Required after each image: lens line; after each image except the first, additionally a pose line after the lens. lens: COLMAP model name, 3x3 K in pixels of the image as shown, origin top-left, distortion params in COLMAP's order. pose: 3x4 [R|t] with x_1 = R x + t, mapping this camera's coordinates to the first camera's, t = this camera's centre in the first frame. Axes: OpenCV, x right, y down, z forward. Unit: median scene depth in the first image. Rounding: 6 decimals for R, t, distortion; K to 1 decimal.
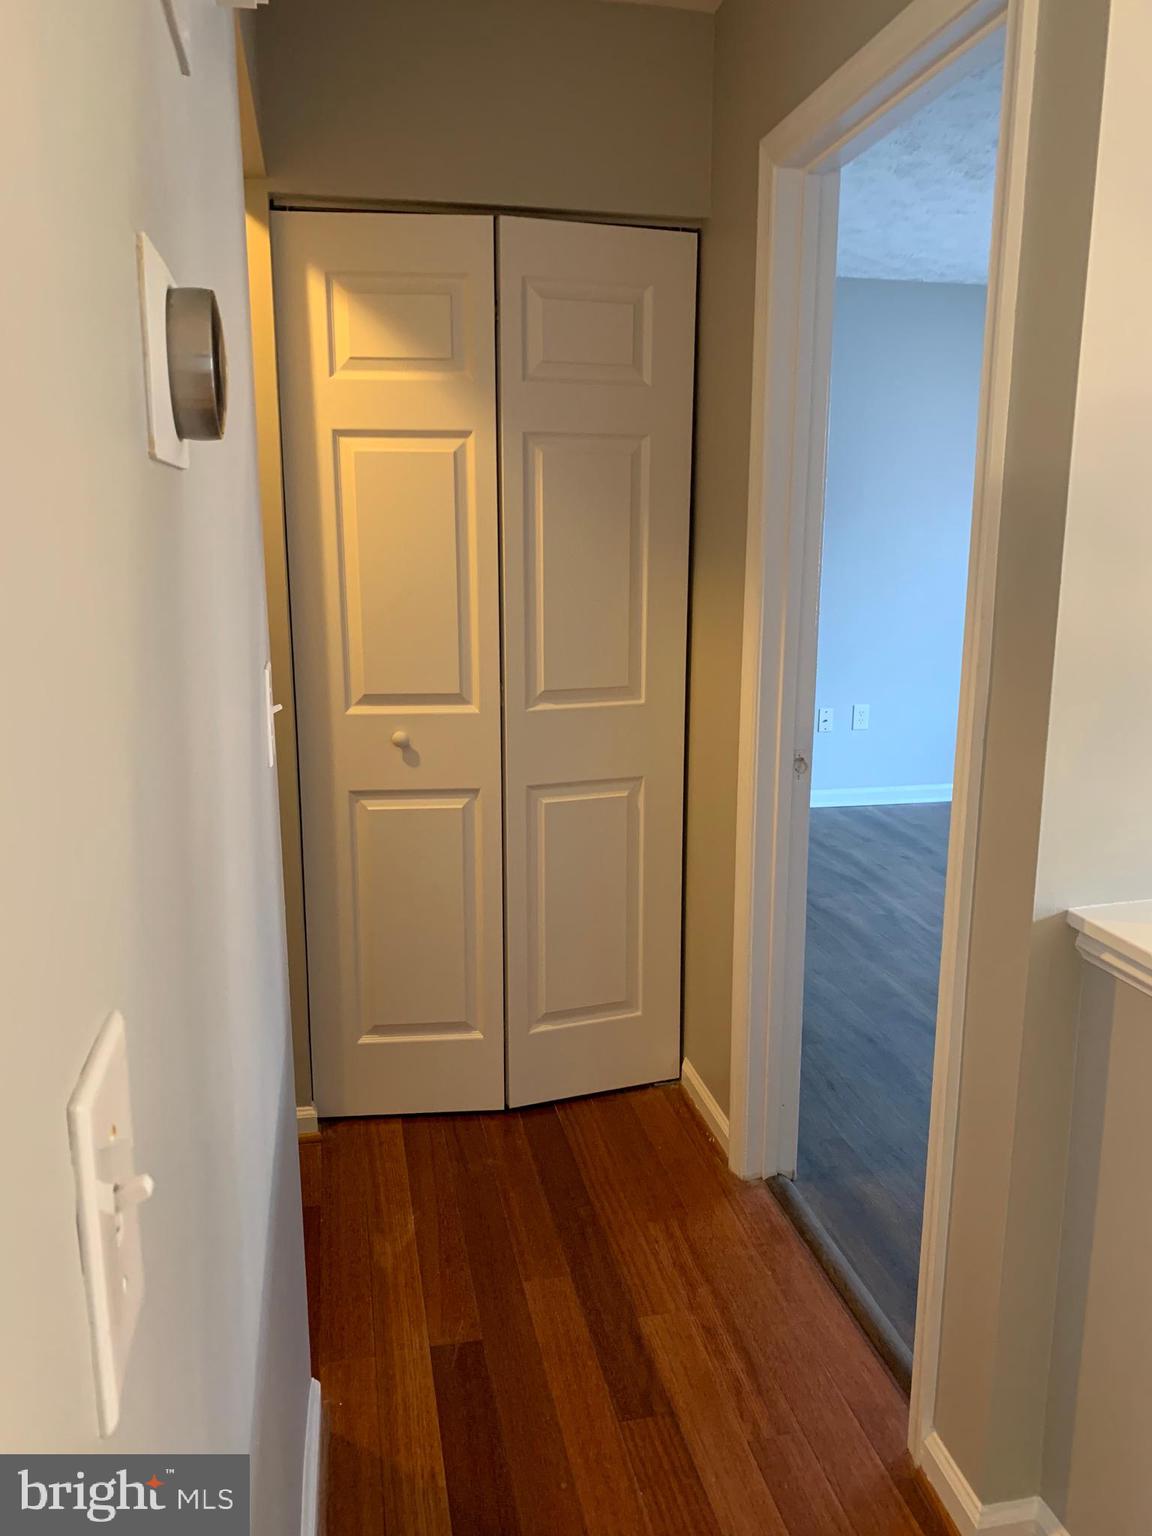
lens RADIAL K [[1175.4, 0, 573.9], [0, 1175.4, 767.2], [0, 0, 1]] dist [0.031182, -0.035905]
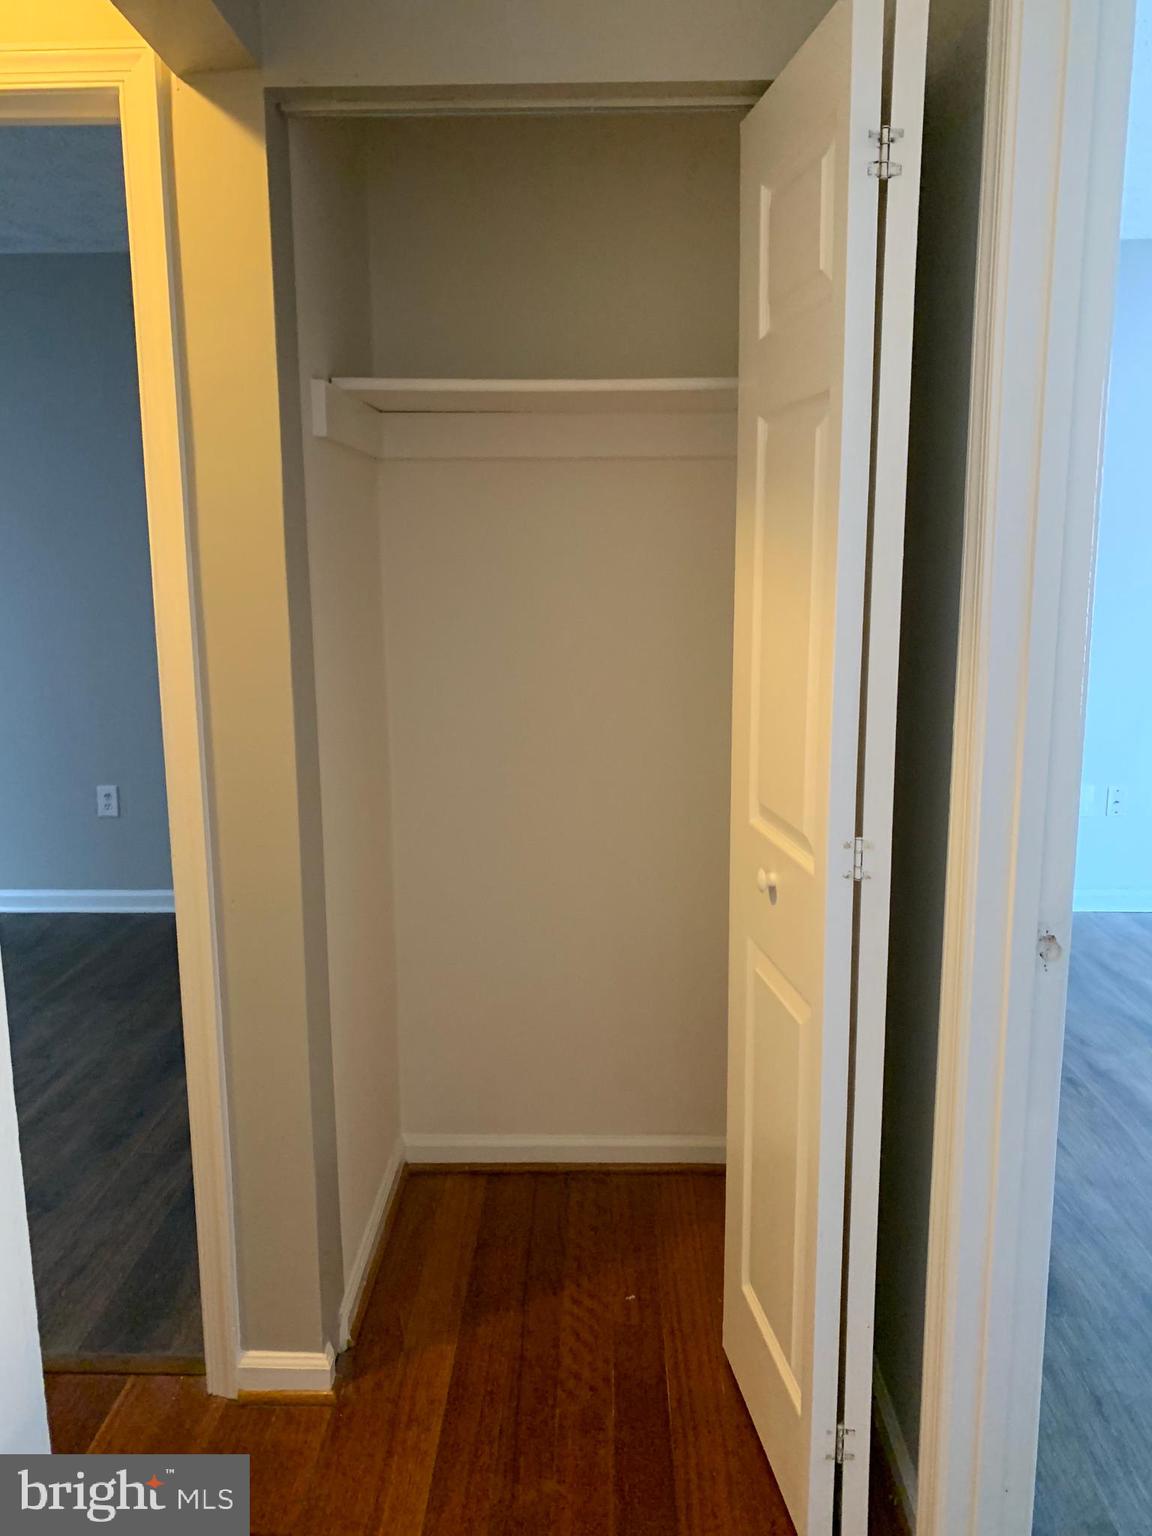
lens RADIAL K [[1175.4, 0, 576.5], [0, 1175.4, 757.1], [0, 0, 1]] dist [0.031182, -0.035905]
pose [[0.973786, 0.034539, -0.224828, 0.048009], [-0.043144, 0.998508, -0.033473, -0.036656], [0.223337, 0.042295, 0.973823, 0.188817]]
